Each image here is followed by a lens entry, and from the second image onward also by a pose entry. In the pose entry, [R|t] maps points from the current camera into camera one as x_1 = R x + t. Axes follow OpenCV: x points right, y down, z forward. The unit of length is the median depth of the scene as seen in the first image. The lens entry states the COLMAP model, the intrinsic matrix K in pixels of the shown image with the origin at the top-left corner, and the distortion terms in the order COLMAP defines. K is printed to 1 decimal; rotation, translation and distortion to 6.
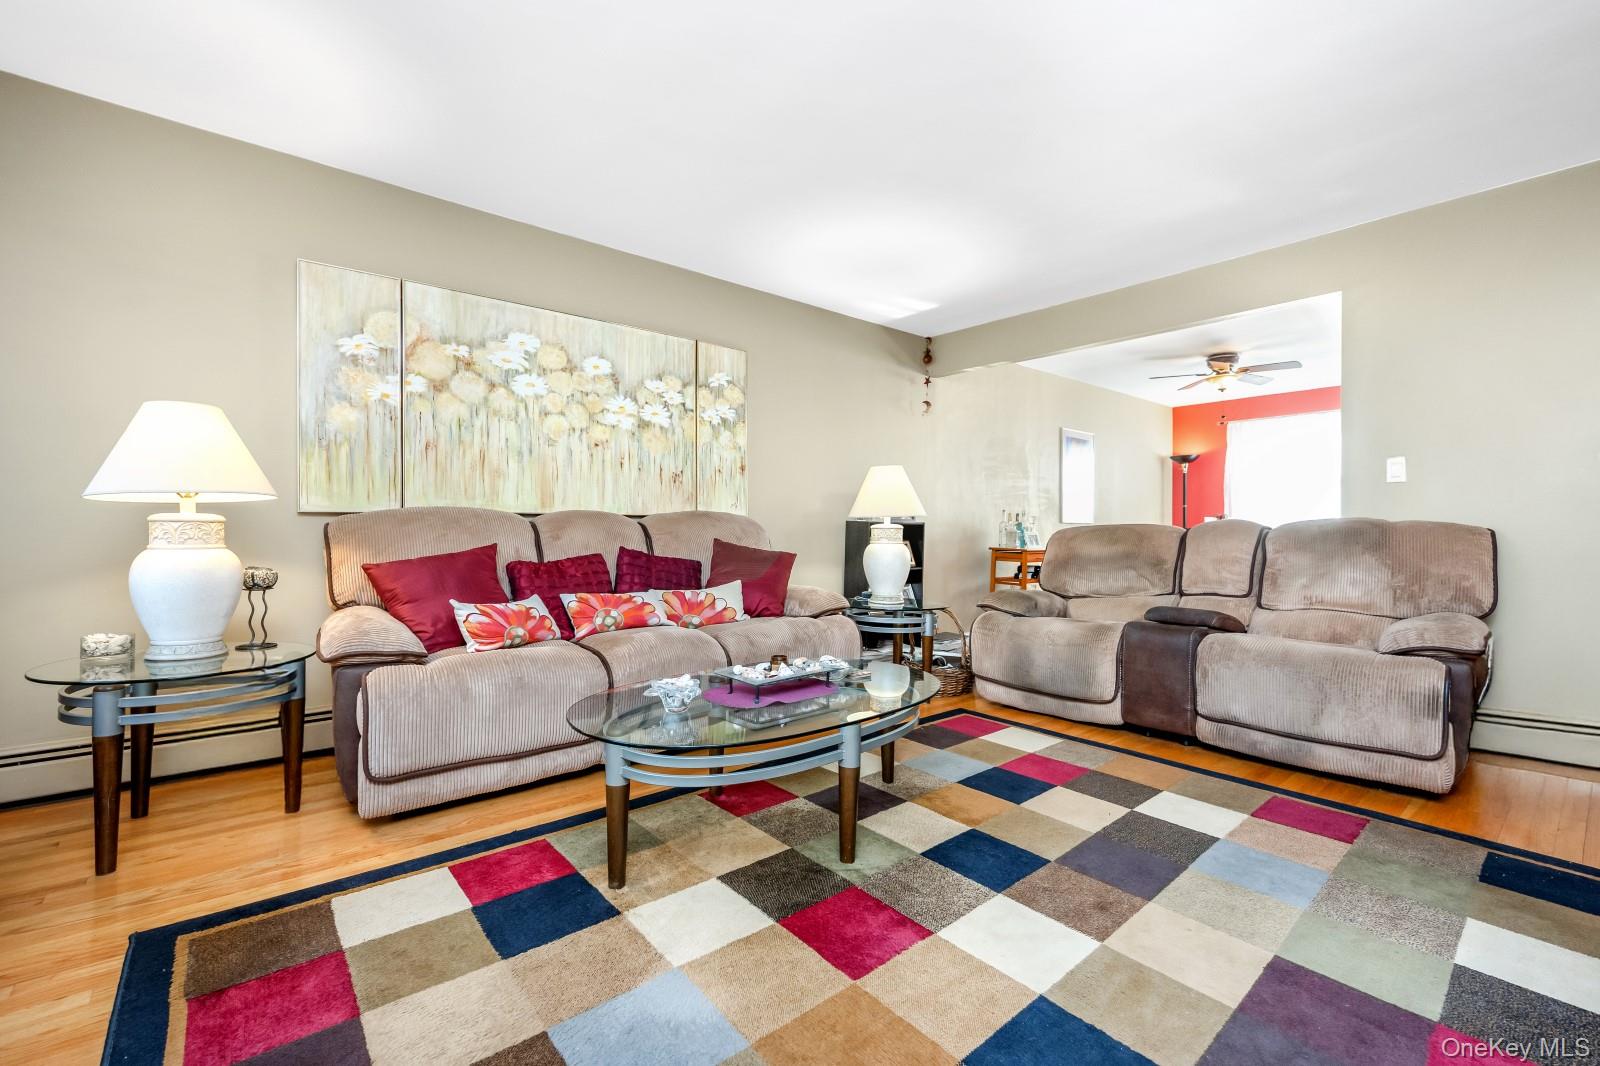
lens RADIAL K [[655.0, 0, 799.3], [0, 655.0, 531.6], [0, 0, 1]] dist [-0.000545, -0.000103]
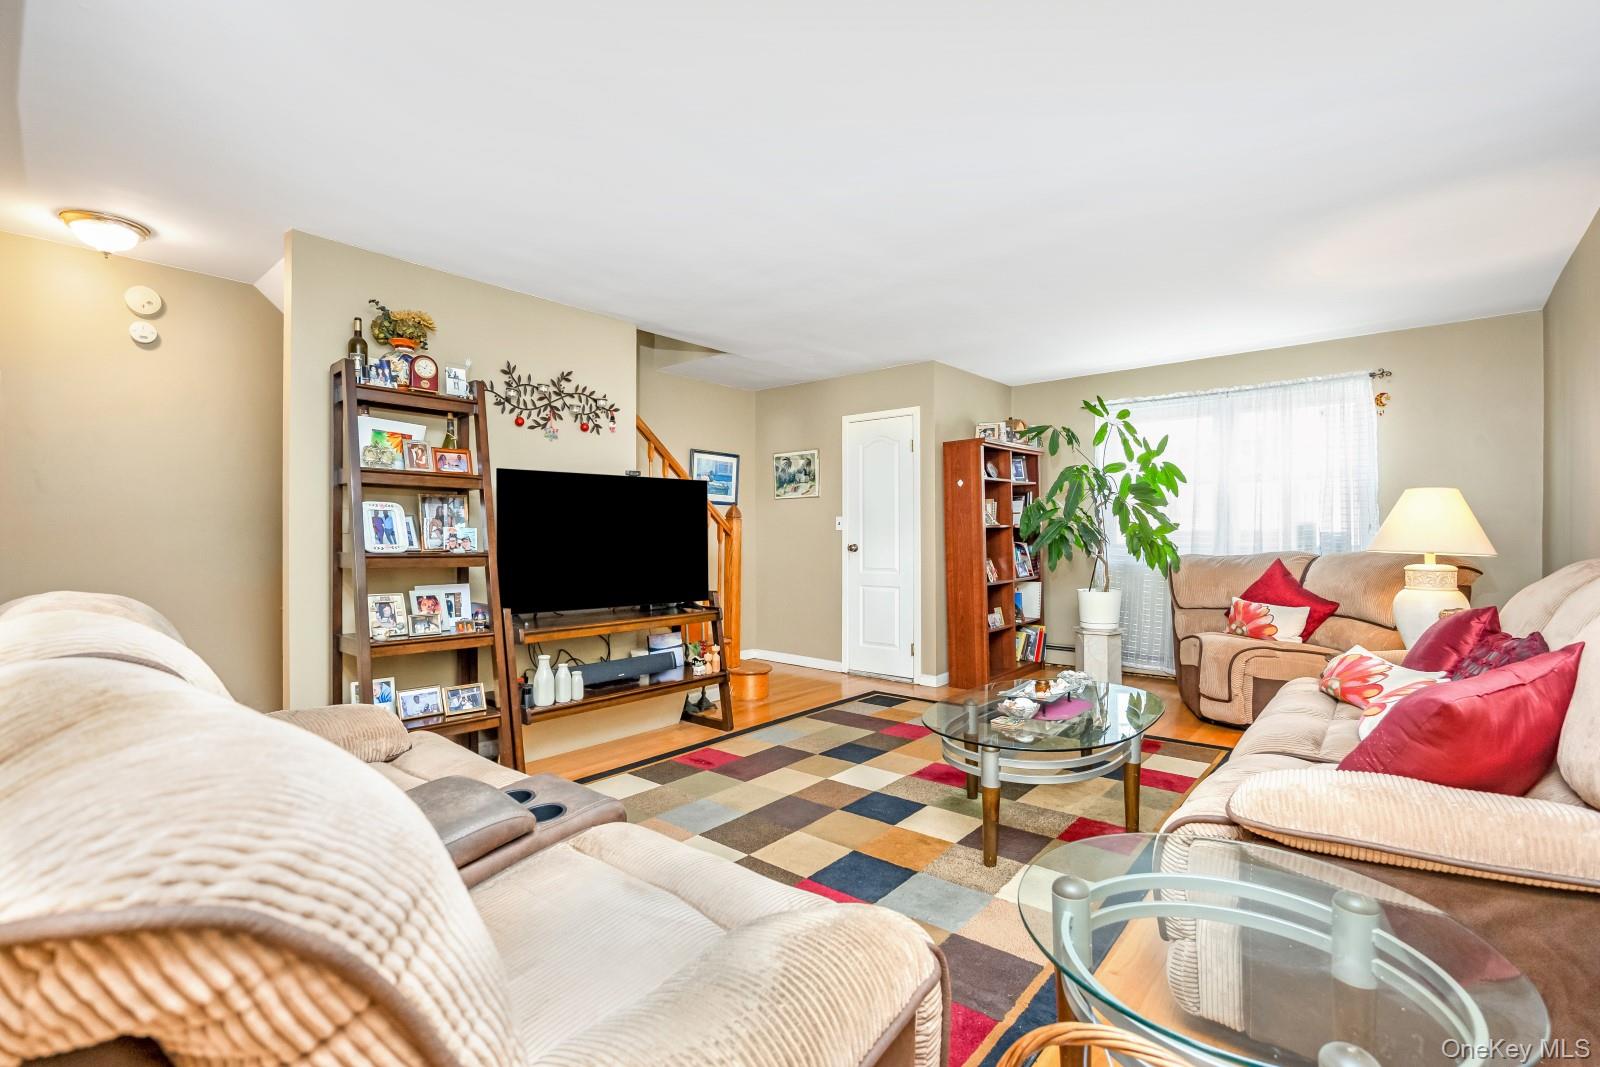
lens RADIAL K [[736.7, 0, 801.2], [0, 736.7, 532.2], [0, 0, 1]] dist [-0.000394, -0.000015]
pose [[-0.983191, -0.005370, -0.182500, 0.809798], [-0.005023, 0.999985, -0.002365, -0.100752], [0.182510, -0.001409, -0.983203, 2.727175]]
